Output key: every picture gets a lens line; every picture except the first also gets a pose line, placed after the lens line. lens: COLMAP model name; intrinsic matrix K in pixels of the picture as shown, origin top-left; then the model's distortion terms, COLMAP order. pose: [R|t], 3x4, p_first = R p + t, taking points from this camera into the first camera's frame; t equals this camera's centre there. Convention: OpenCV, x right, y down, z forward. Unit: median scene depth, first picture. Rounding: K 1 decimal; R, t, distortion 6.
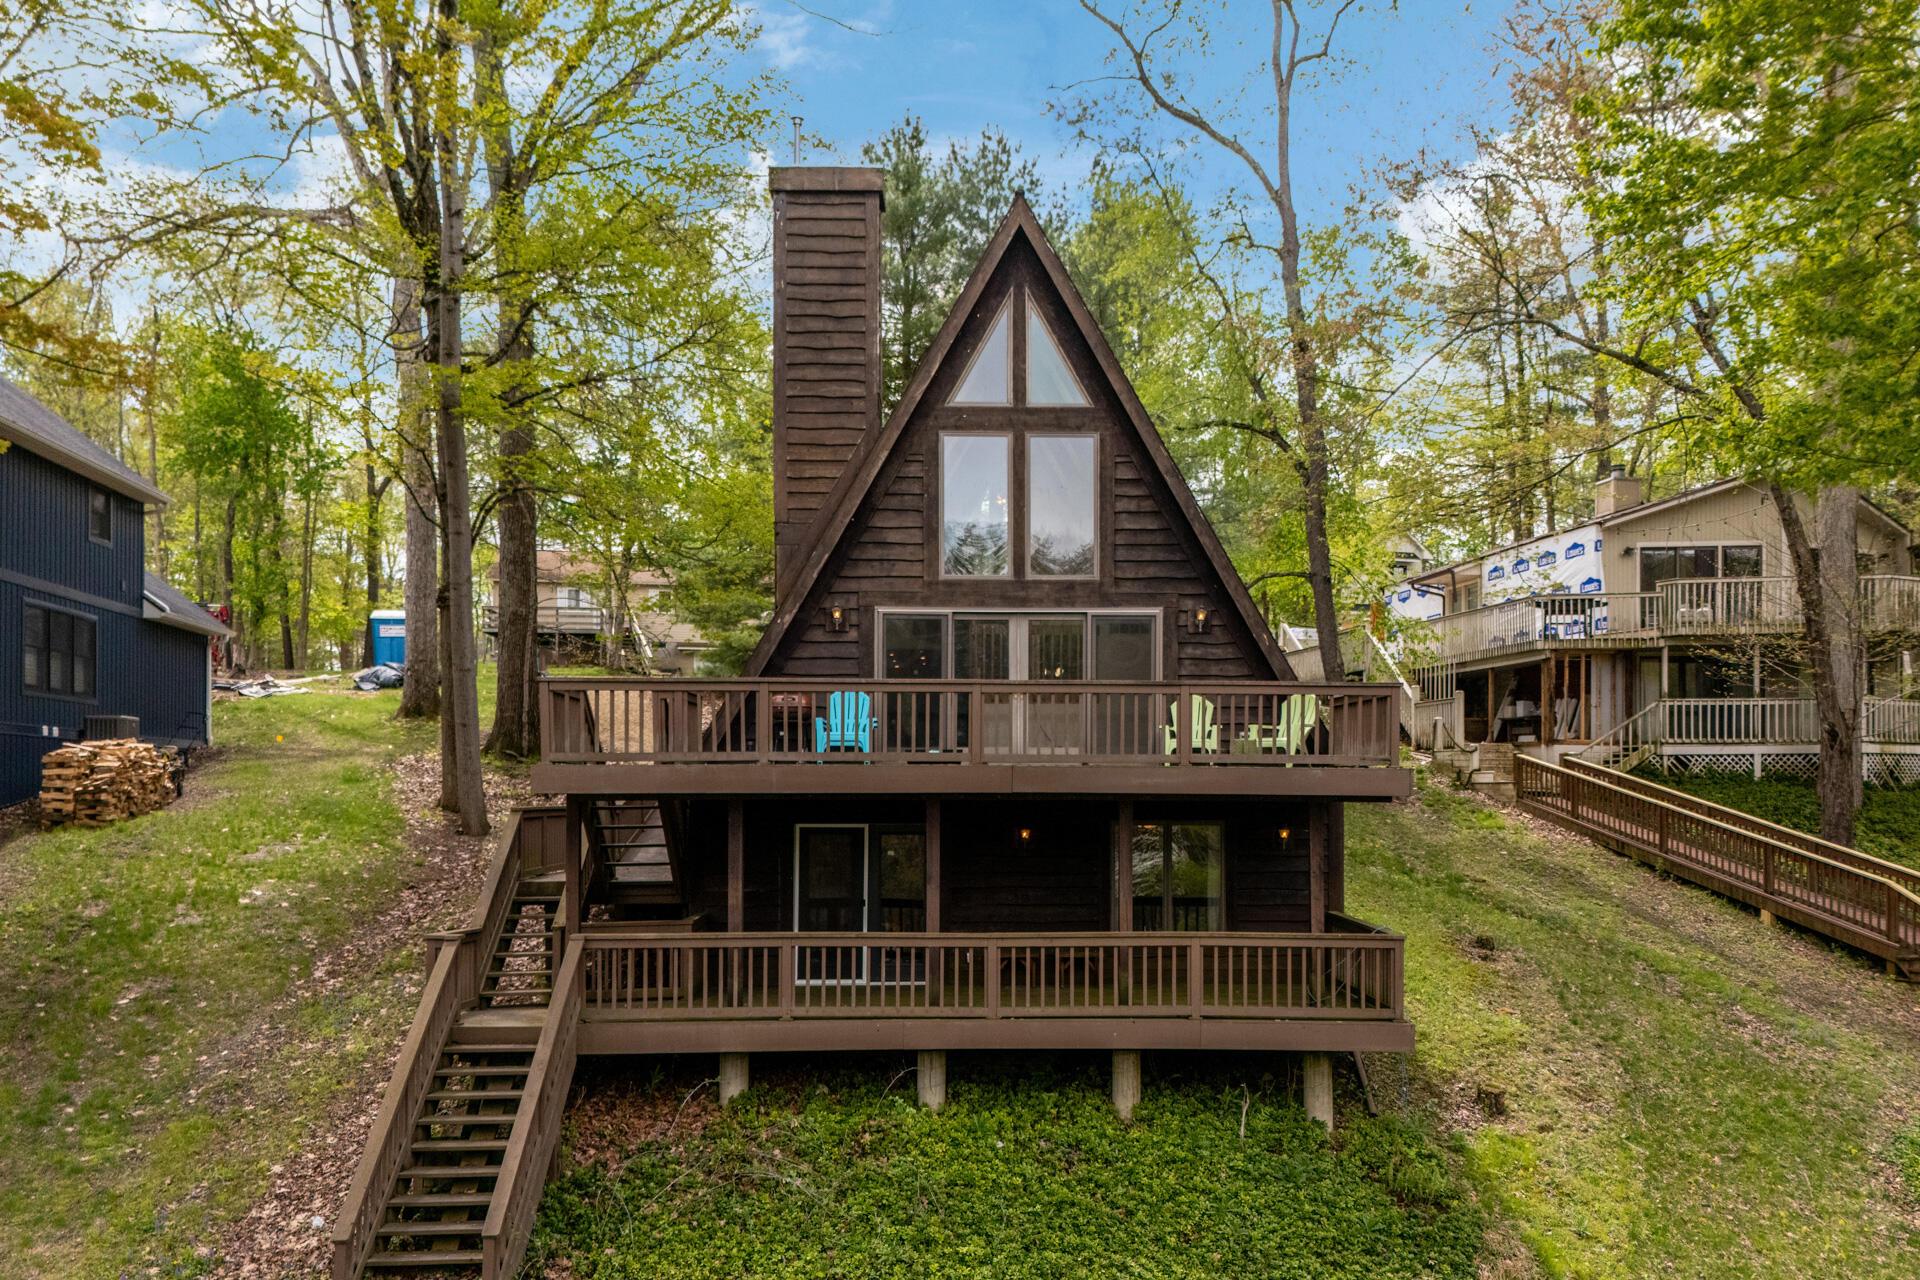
lens RADIAL K [[1522.1, 0, 956.2], [0, 1522.1, 873.6], [0, 0, 1]] dist [0.008760, -0.000835]
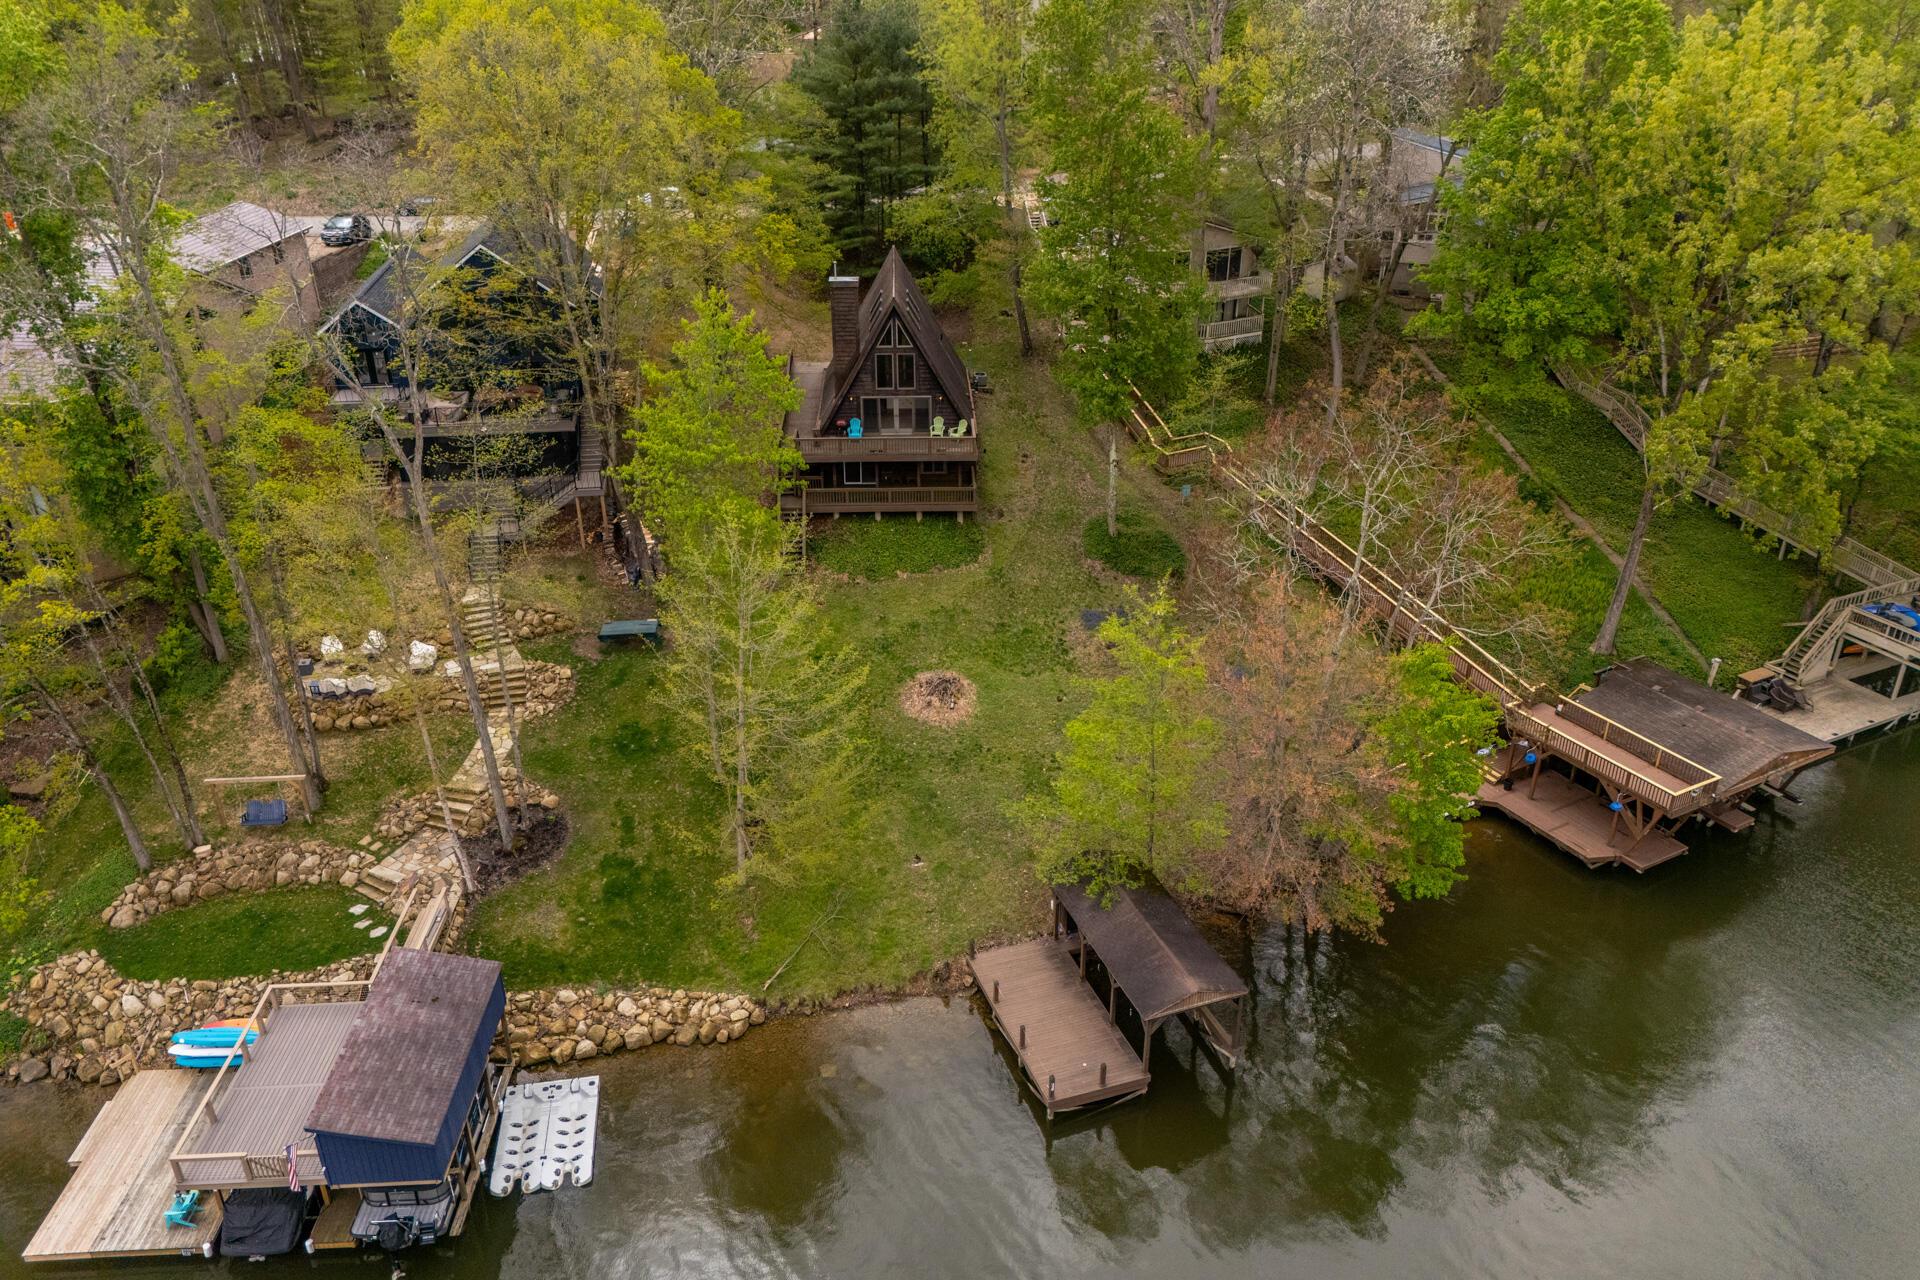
lens RADIAL K [[1319.0, 0, 960.0], [0, 1319.0, 640.0], [0, 0, 1]] dist [0.001048, 0.000682]
pose [[0.999125, -0.022370, 0.035338, 0.073396], [0.005216, 0.904982, 0.425418, -1.083786], [-0.041497, -0.424862, 0.904307, -2.470231]]
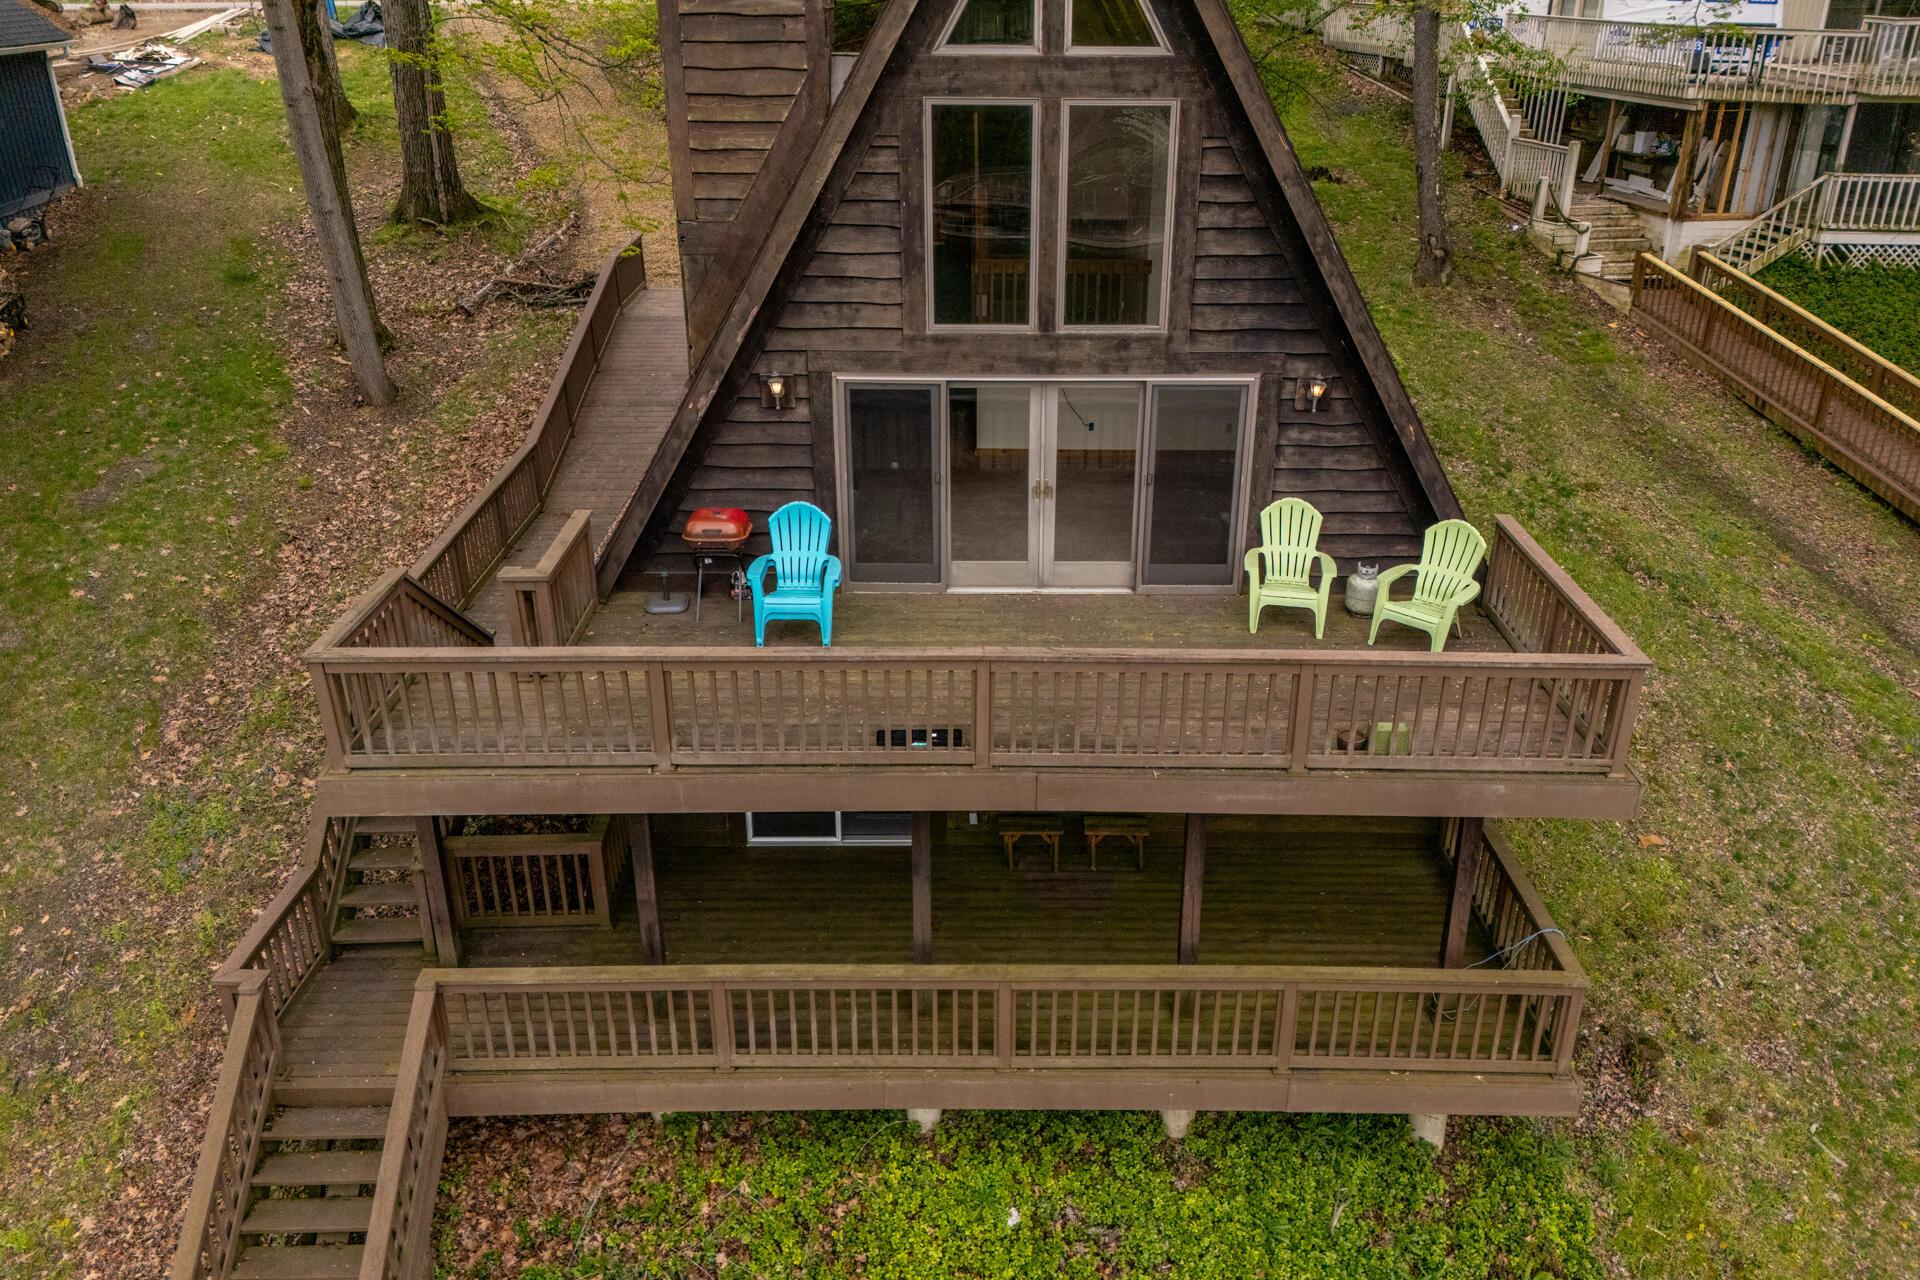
lens RADIAL K [[1371.6, 0, 945.5], [0, 1371.6, 638.6], [0, 0, 1]] dist [0.054865, -0.054699]
pose [[0.999931, -0.003769, -0.011085, 0.003224], [0.007745, 0.922959, 0.384821, -0.301664], [0.008781, -0.384881, 0.922925, 0.392543]]
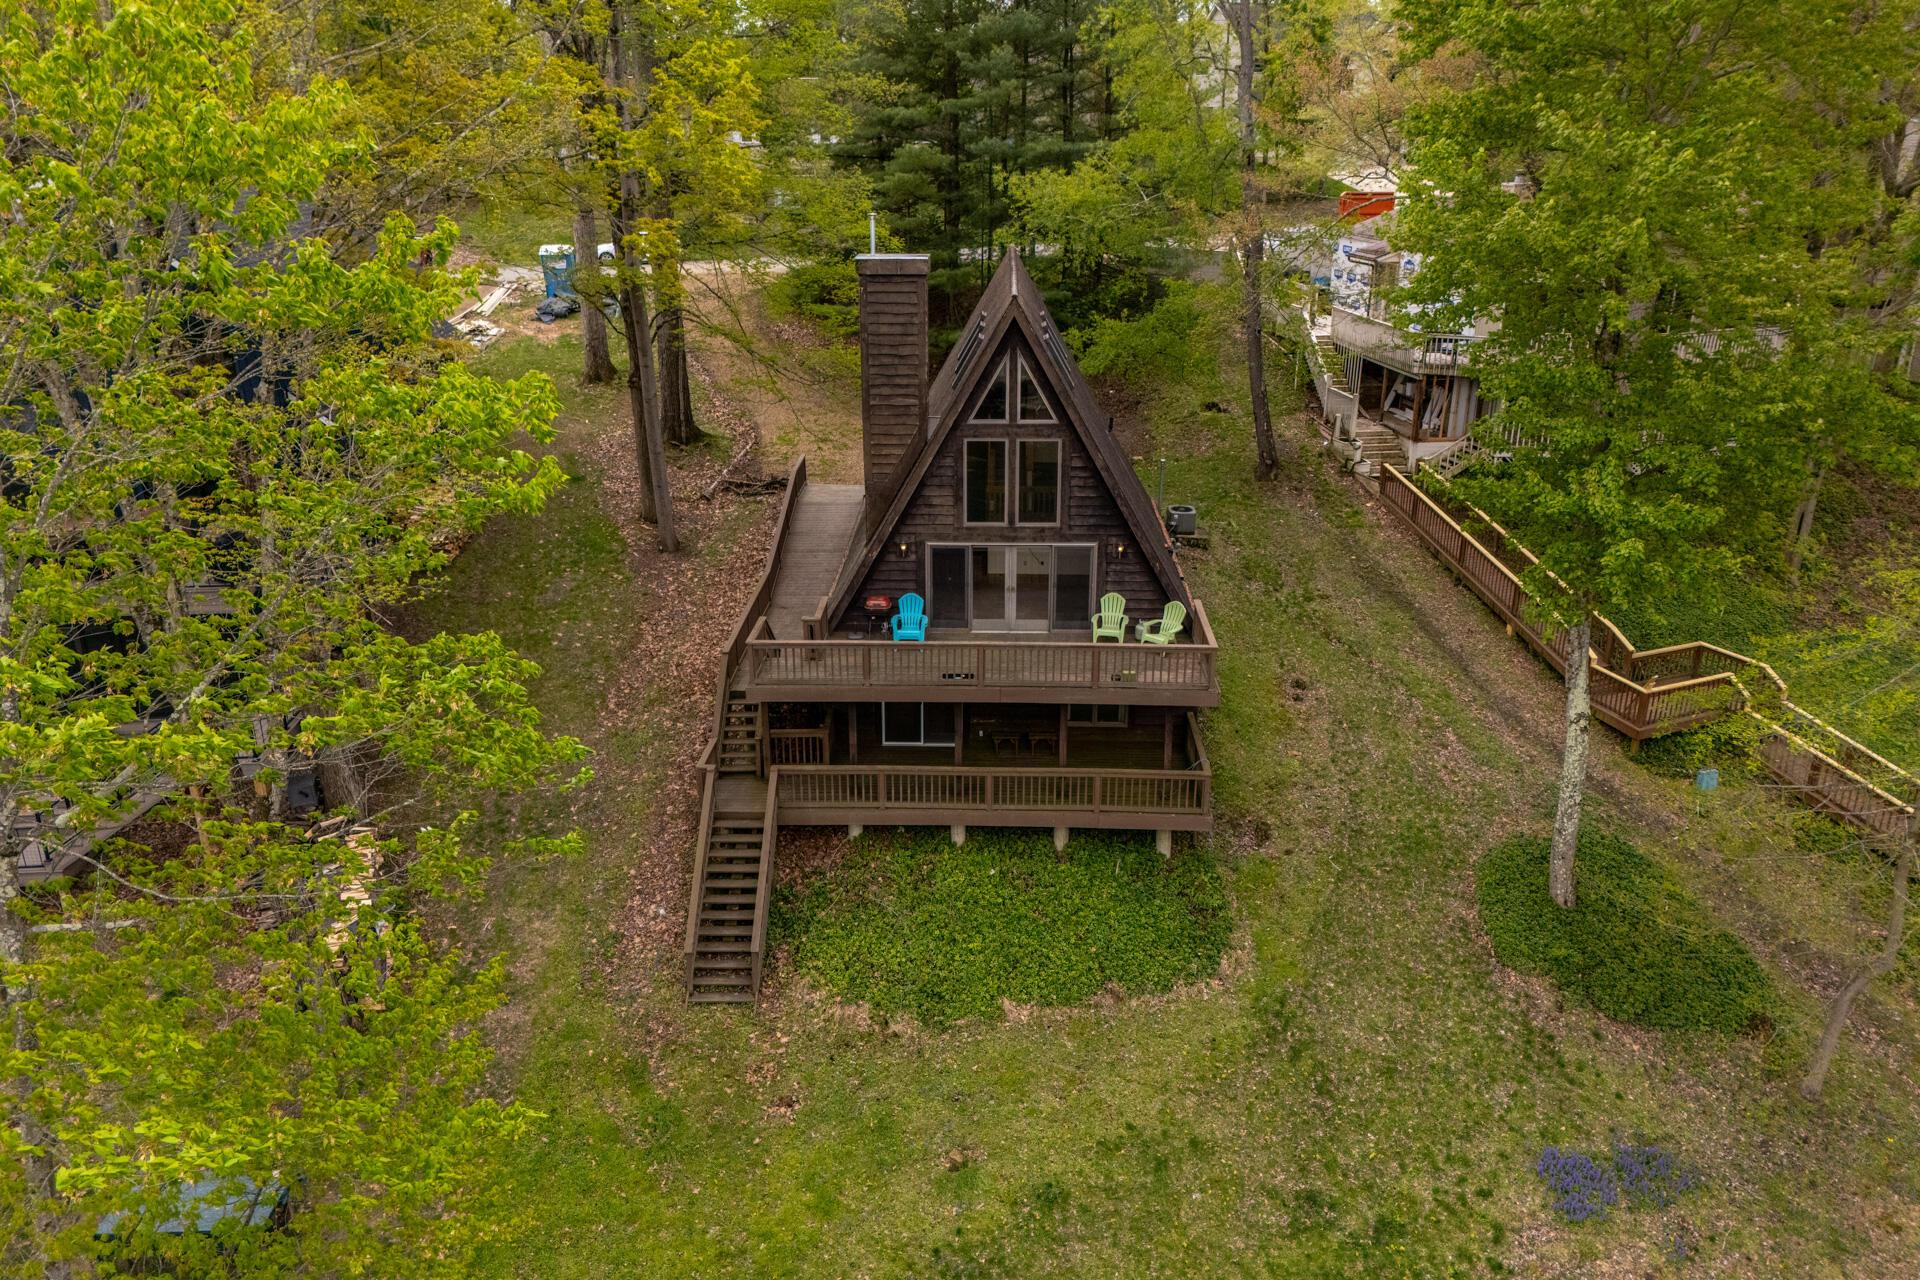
lens RADIAL K [[1277.4, 0, 881.6], [0, 1277.4, 739.8], [0, 0, 1]] dist [0.029277, -0.000781]
pose [[0.995794, 0.009448, -0.091137, 0.029617], [0.024994, 0.928939, 0.369387, -0.497806], [0.088151, -0.370111, 0.924796, -0.399497]]
